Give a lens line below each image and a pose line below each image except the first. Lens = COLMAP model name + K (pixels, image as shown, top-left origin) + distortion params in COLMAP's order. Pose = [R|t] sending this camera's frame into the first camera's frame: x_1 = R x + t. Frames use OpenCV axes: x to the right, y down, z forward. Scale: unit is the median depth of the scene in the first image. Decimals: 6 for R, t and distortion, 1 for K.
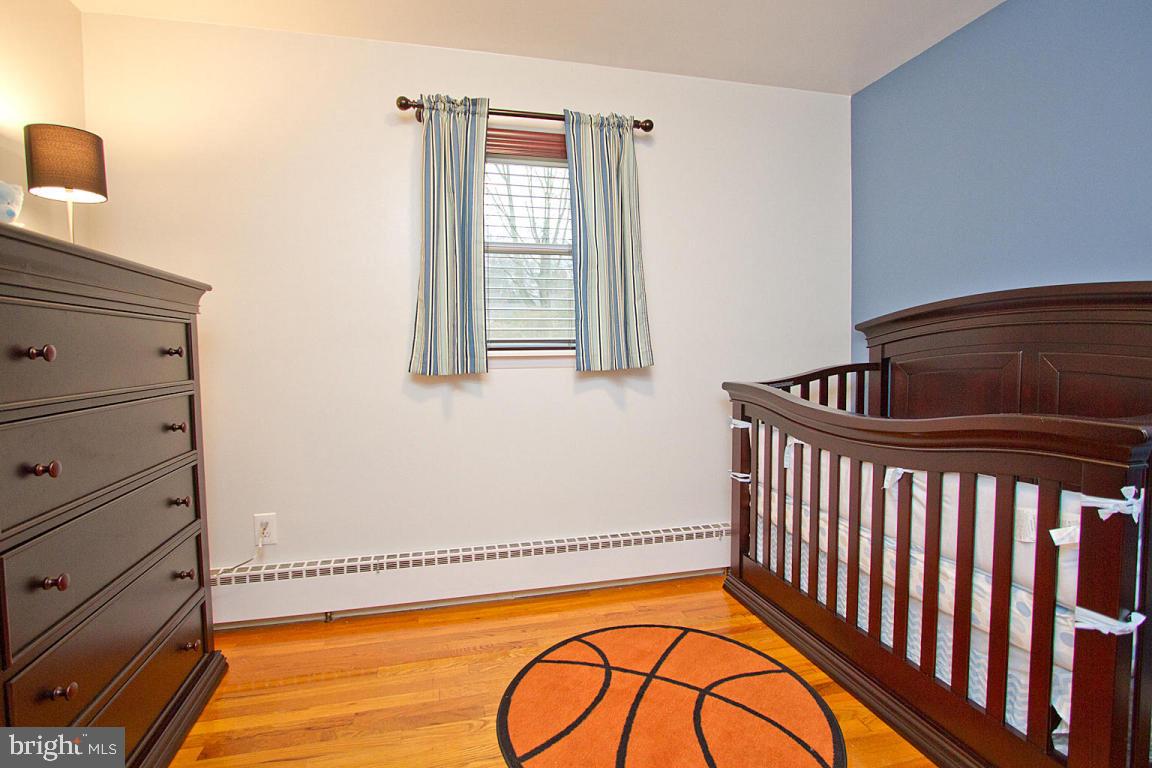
lens RADIAL K [[566.3, 0, 576.0], [0, 566.3, 384.0], [0, 0, 1]] dist [-0.003296, -0.000924]
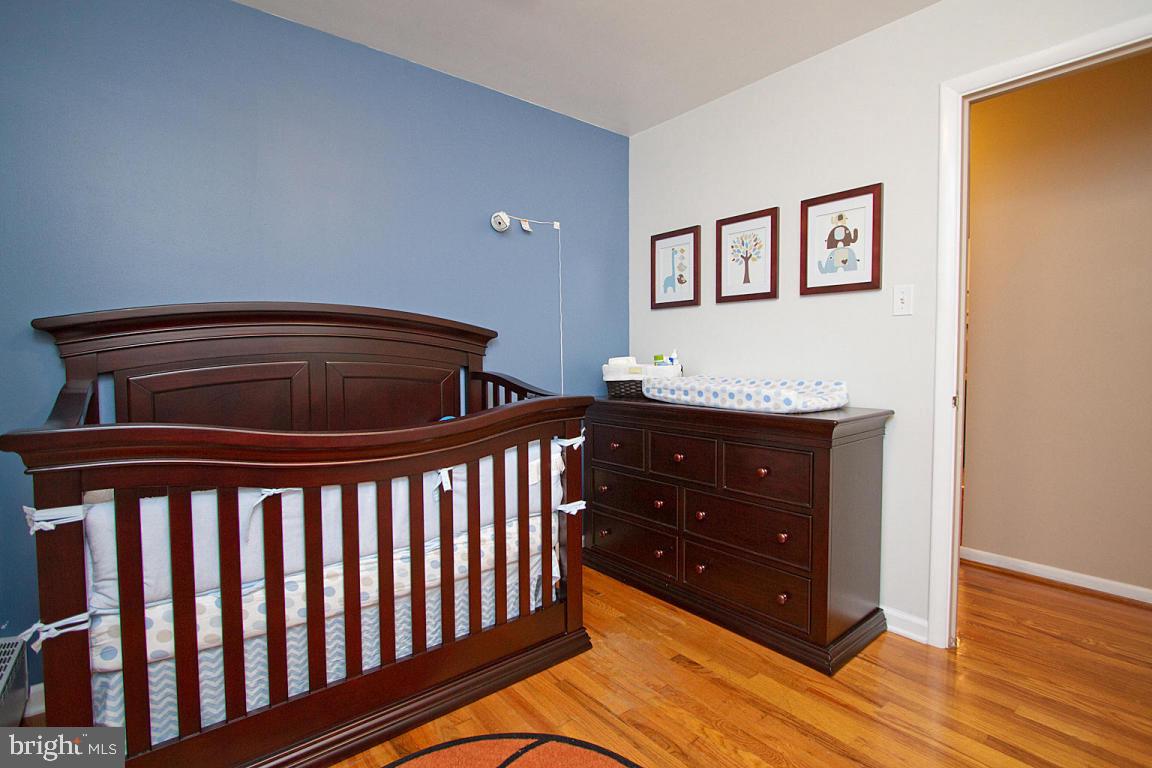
lens RADIAL K [[566.3, 0, 576.0], [0, 566.3, 384.0], [0, 0, 1]] dist [-0.003296, -0.000924]
pose [[-0.411878, -0.031275, 0.910702, -0.591973], [0.078327, 0.994497, 0.069577, -0.079900], [-0.907866, 0.099989, -0.407162, 1.392794]]
